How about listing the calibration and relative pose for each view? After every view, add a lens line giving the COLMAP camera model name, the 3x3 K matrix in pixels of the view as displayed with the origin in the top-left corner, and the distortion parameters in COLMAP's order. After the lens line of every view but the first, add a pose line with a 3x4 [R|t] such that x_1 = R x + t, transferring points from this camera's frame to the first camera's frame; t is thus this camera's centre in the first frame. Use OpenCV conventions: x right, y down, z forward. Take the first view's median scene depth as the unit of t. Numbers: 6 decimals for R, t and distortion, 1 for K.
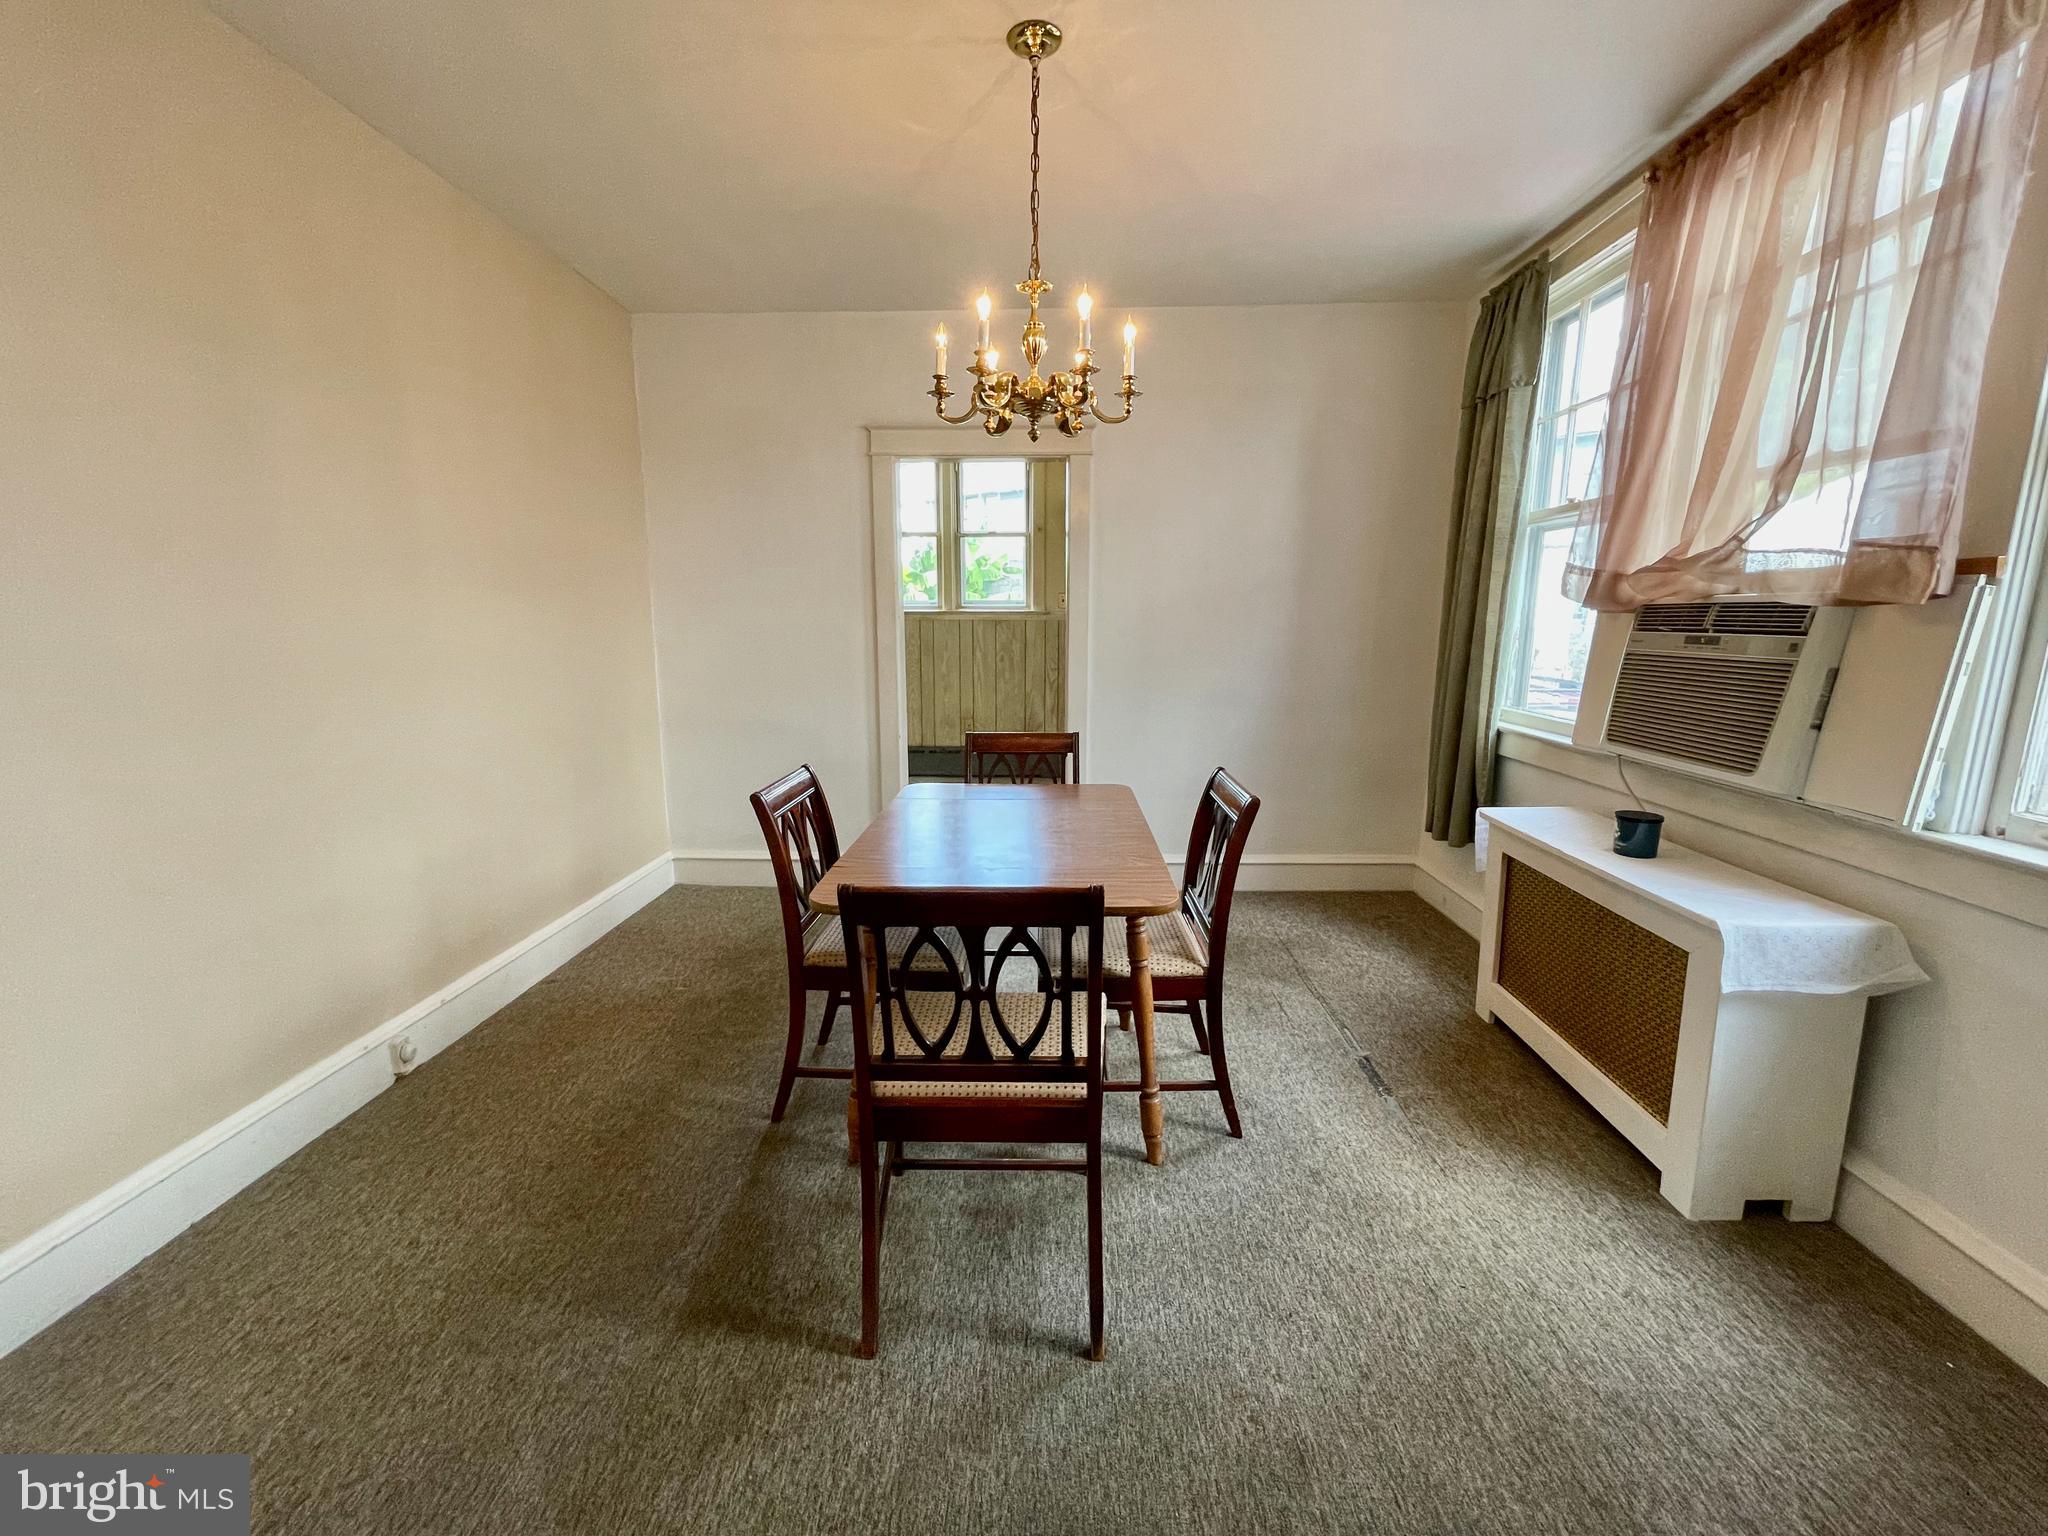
lens RADIAL K [[831.2, 0, 1020.4], [0, 831.2, 758.3], [0, 0, 1]] dist [-0.003012, 0.000680]
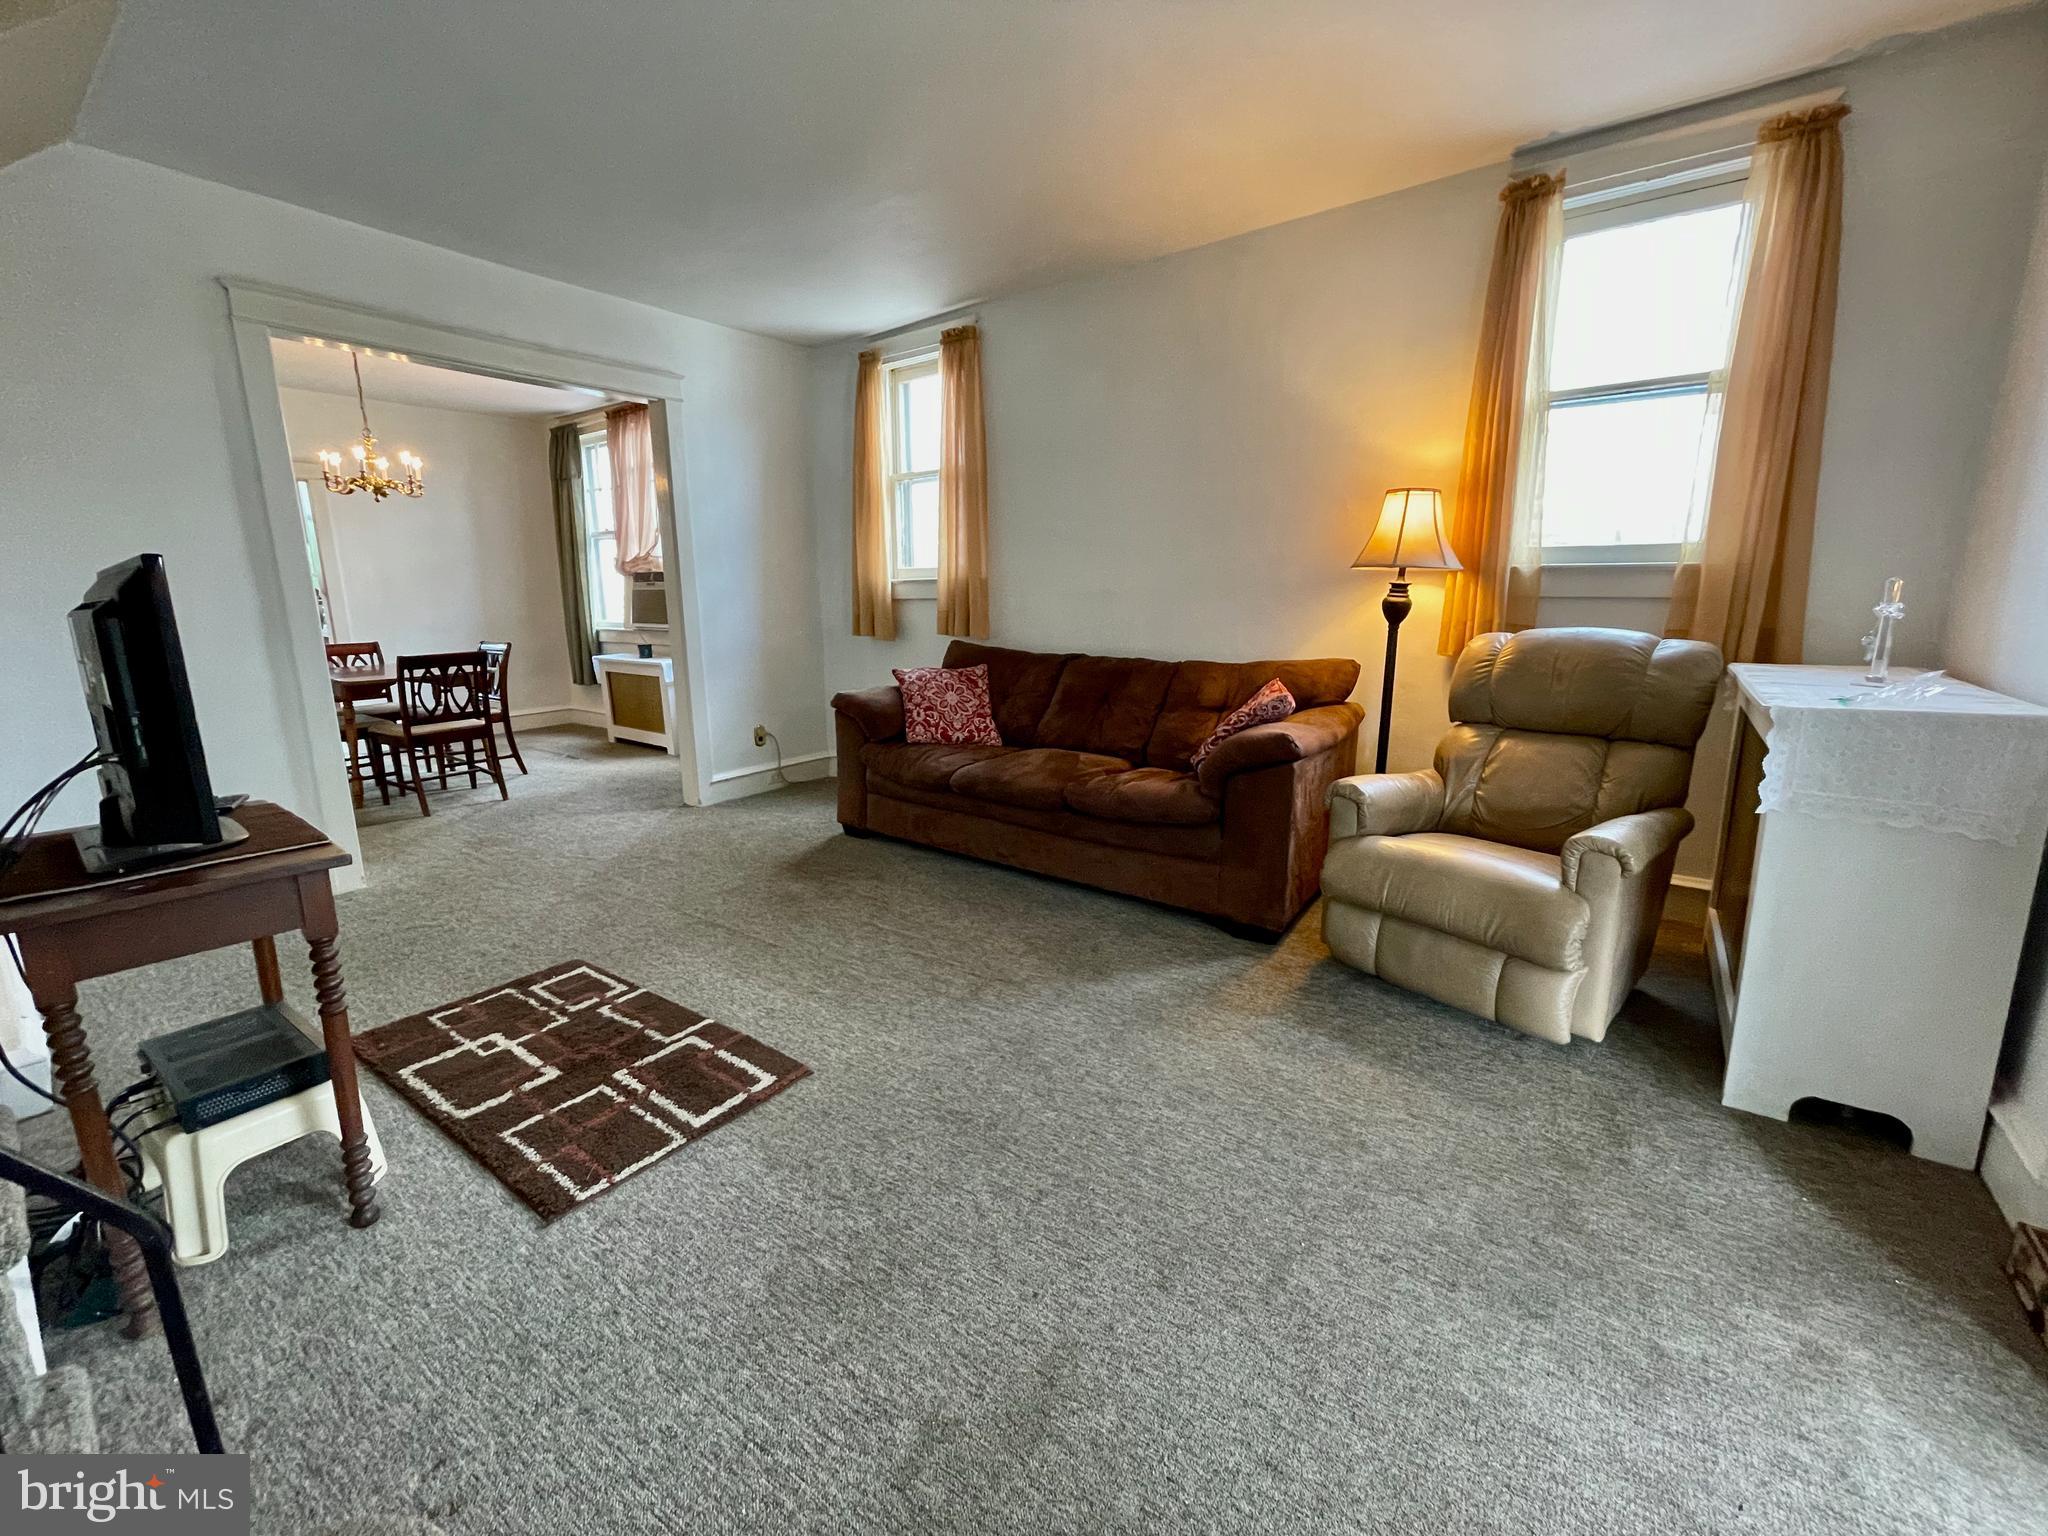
lens RADIAL K [[831.2, 0, 1020.4], [0, 831.2, 758.3], [0, 0, 1]] dist [-0.003012, 0.000680]
pose [[0.563568, -0.172427, 0.807874, -0.884988], [0.147618, 0.983252, 0.106881, 0.321307], [-0.812773, 0.059022, 0.579583, -1.642323]]
